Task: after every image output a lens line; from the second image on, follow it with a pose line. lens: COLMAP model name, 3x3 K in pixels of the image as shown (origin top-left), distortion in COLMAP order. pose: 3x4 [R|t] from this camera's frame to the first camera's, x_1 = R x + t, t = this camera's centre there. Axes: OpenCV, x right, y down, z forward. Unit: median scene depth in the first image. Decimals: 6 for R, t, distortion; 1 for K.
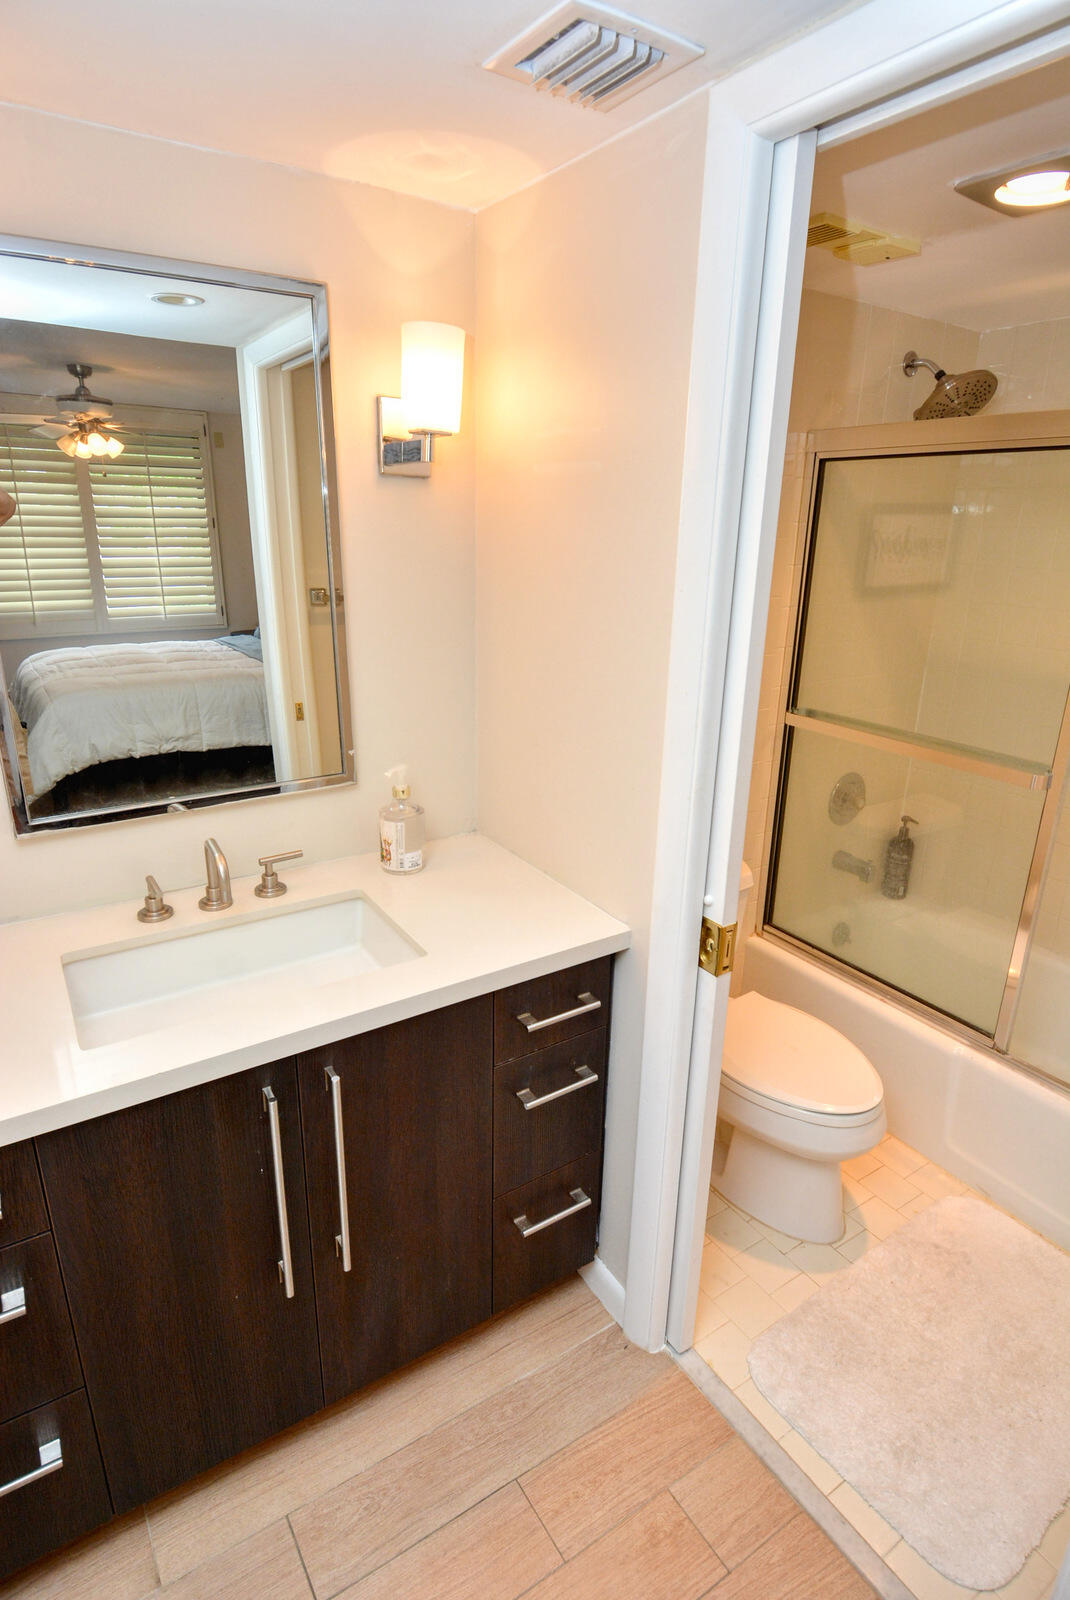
lens RADIAL K [[849.8, 0, 540.3], [0, 849.8, 792.5], [0, 0, 1]] dist [0.018023, -0.027263]
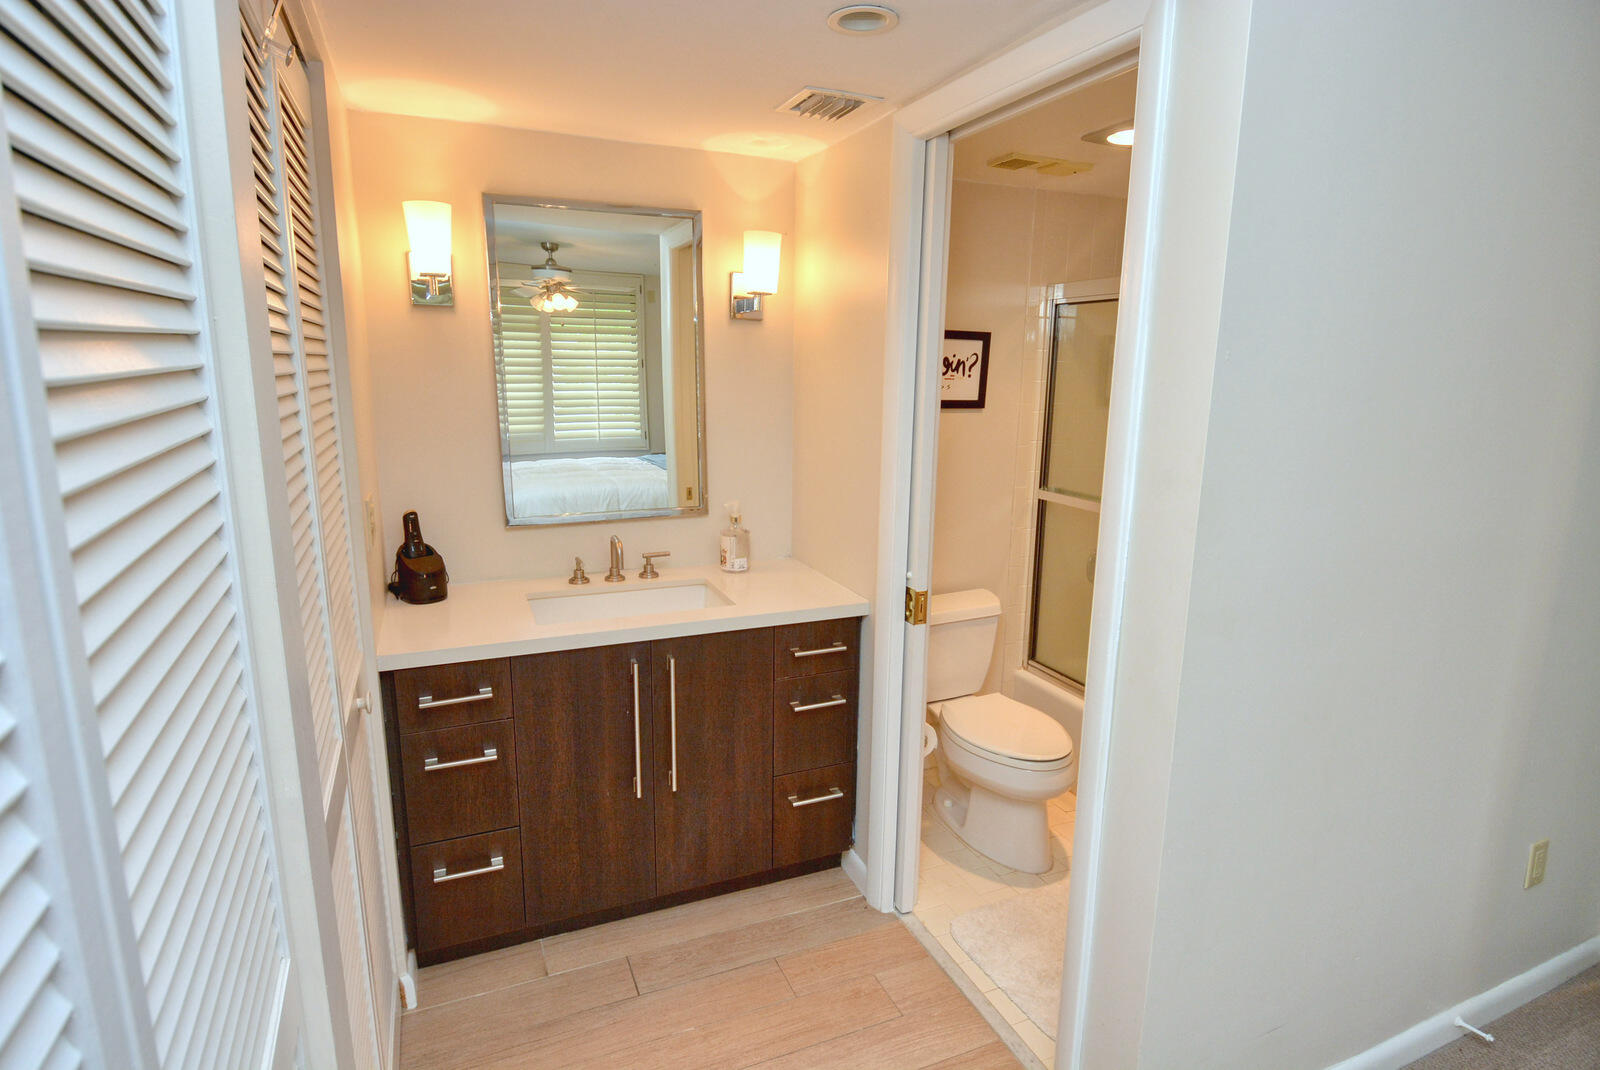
lens RADIAL K [[849.8, 0, 805.0], [0, 849.8, 530.6], [0, 0, 1]] dist [0.018023, -0.027263]
pose [[0.985277, 0.026810, -0.168848, 0.185563], [-0.046331, 0.992542, -0.112757, 0.158747], [0.164566, 0.118920, 0.979171, -0.402251]]
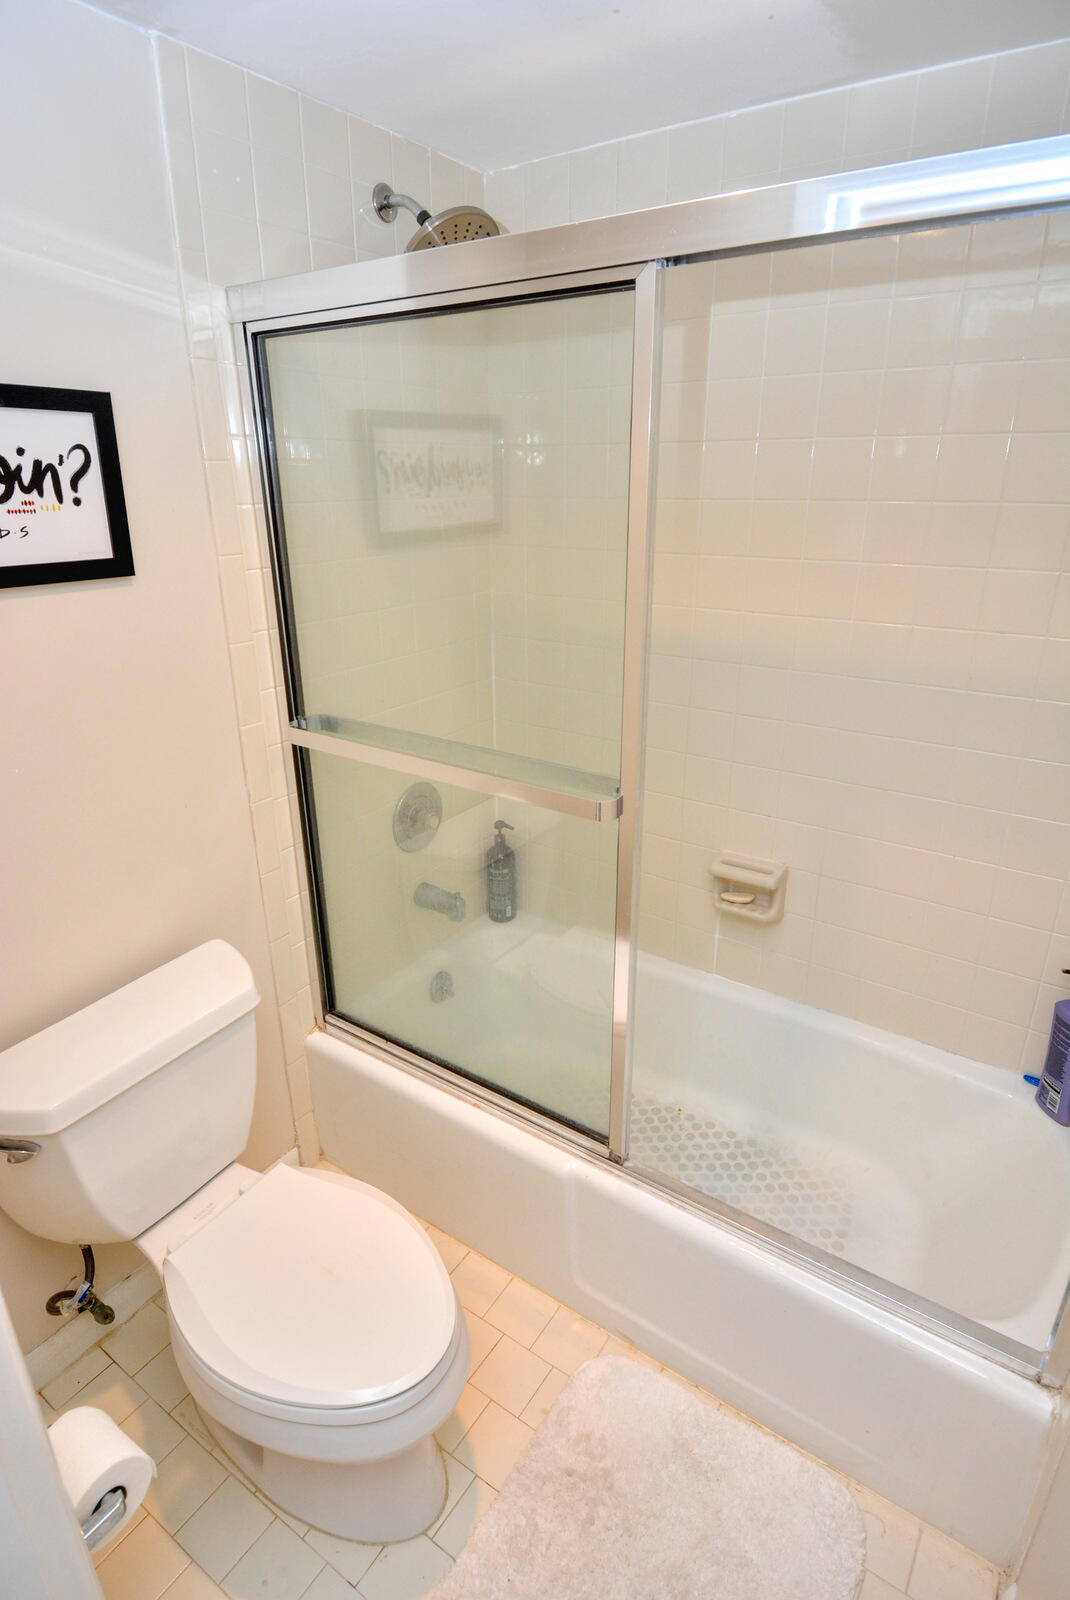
lens RADIAL K [[849.8, 0, 538.9], [0, 849.8, 806.3], [0, 0, 1]] dist [0.018023, -0.027263]
pose [[0.922861, -0.163885, 0.348524, 0.267780], [0.141739, 0.985957, 0.088310, -0.073328], [-0.358103, -0.032099, 0.933130, 0.343972]]
